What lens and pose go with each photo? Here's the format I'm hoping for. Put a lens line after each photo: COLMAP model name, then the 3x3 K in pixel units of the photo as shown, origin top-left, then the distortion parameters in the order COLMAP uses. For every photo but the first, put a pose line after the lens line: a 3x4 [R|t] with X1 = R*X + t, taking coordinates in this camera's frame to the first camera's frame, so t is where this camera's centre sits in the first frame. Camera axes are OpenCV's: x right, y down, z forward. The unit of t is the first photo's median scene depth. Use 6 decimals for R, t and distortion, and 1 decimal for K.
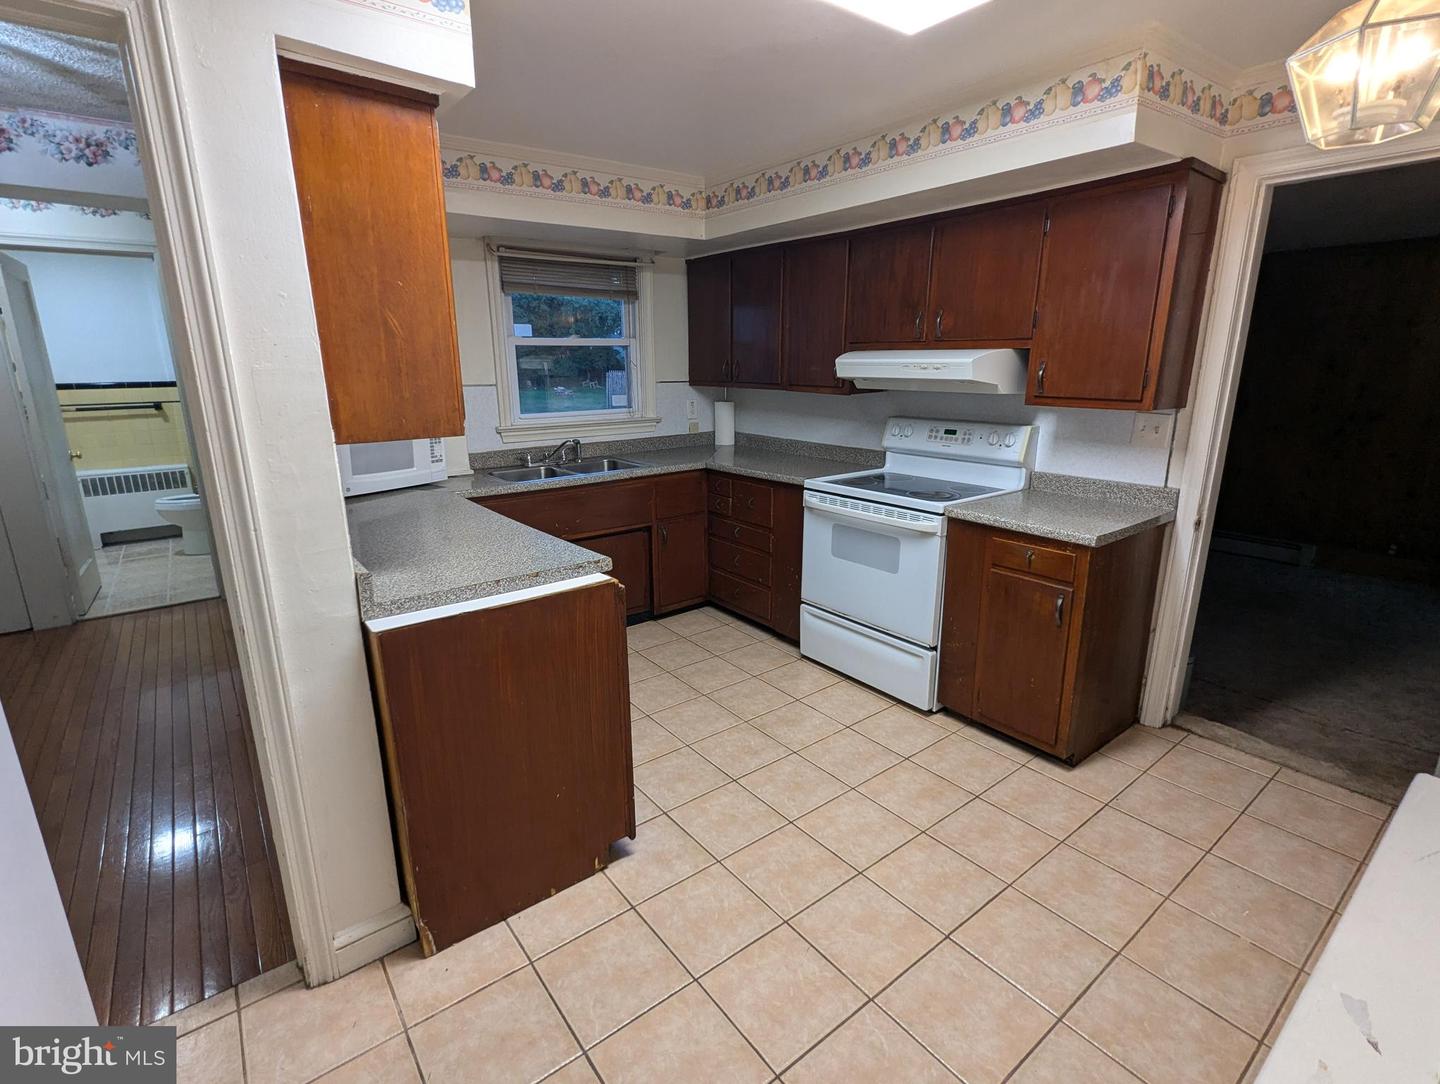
lens RADIAL K [[690.9, 0, 717.1], [0, 690.9, 536.6], [0, 0, 1]] dist [-0.000255, -0.000416]
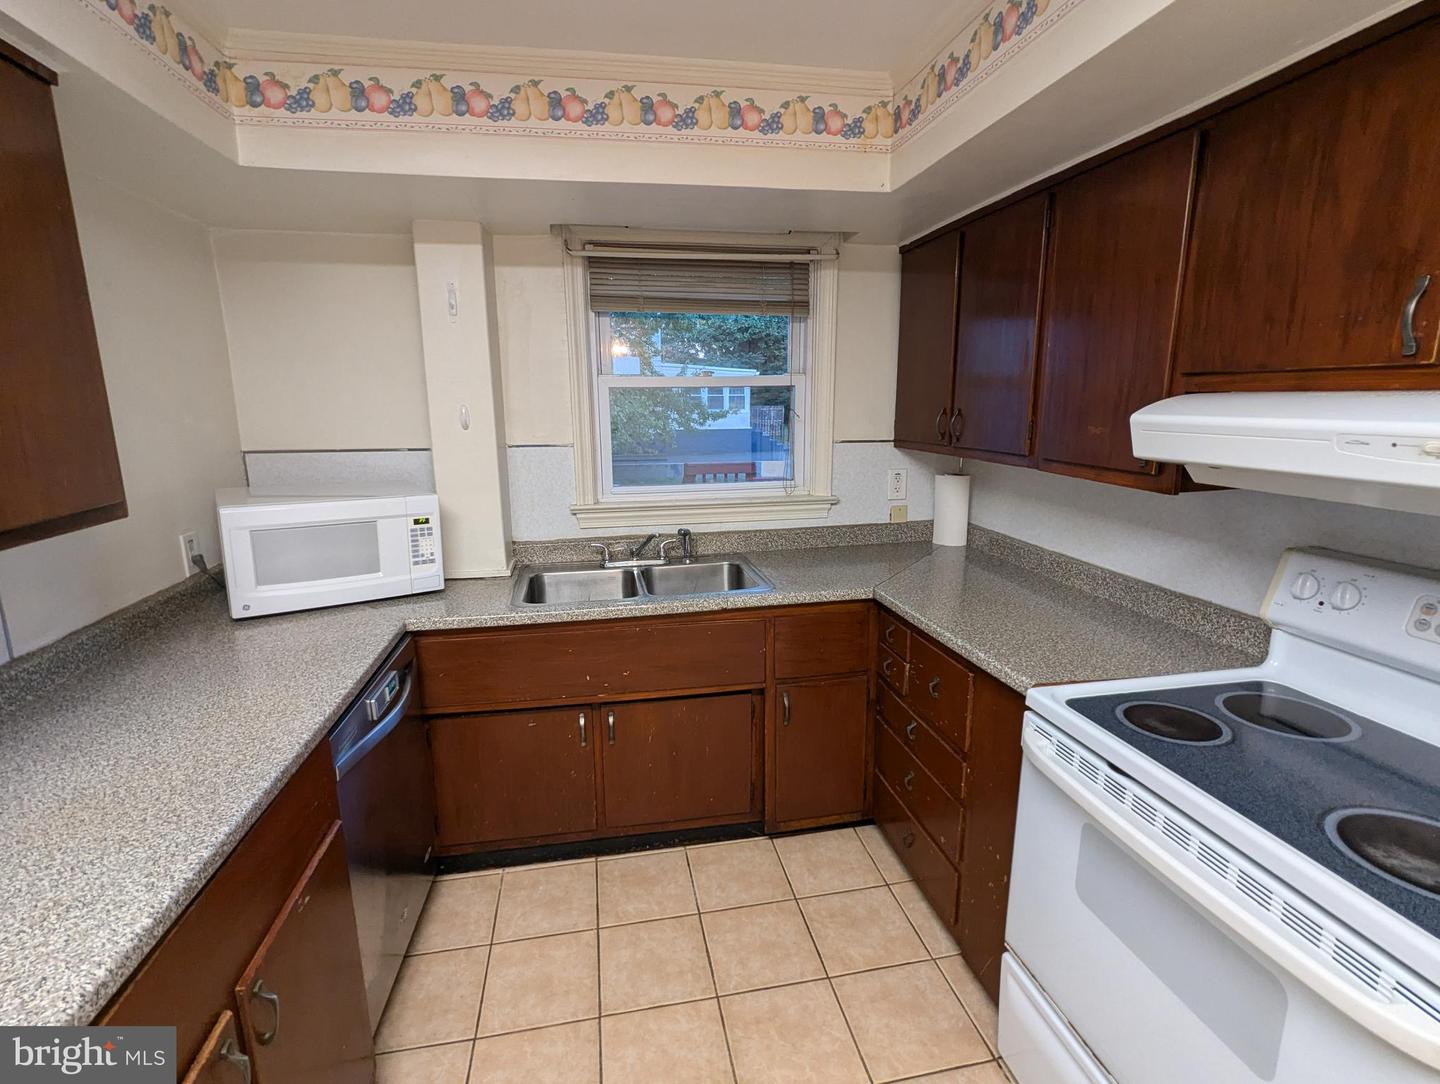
lens RADIAL K [[690.9, 0, 717.1], [0, 690.9, 536.6], [0, 0, 1]] dist [-0.000255, -0.000416]
pose [[0.893957, 0.085409, -0.439940, 0.116705], [-0.107666, 0.993852, -0.025832, -0.125095], [0.435029, 0.070459, 0.897656, 0.448716]]
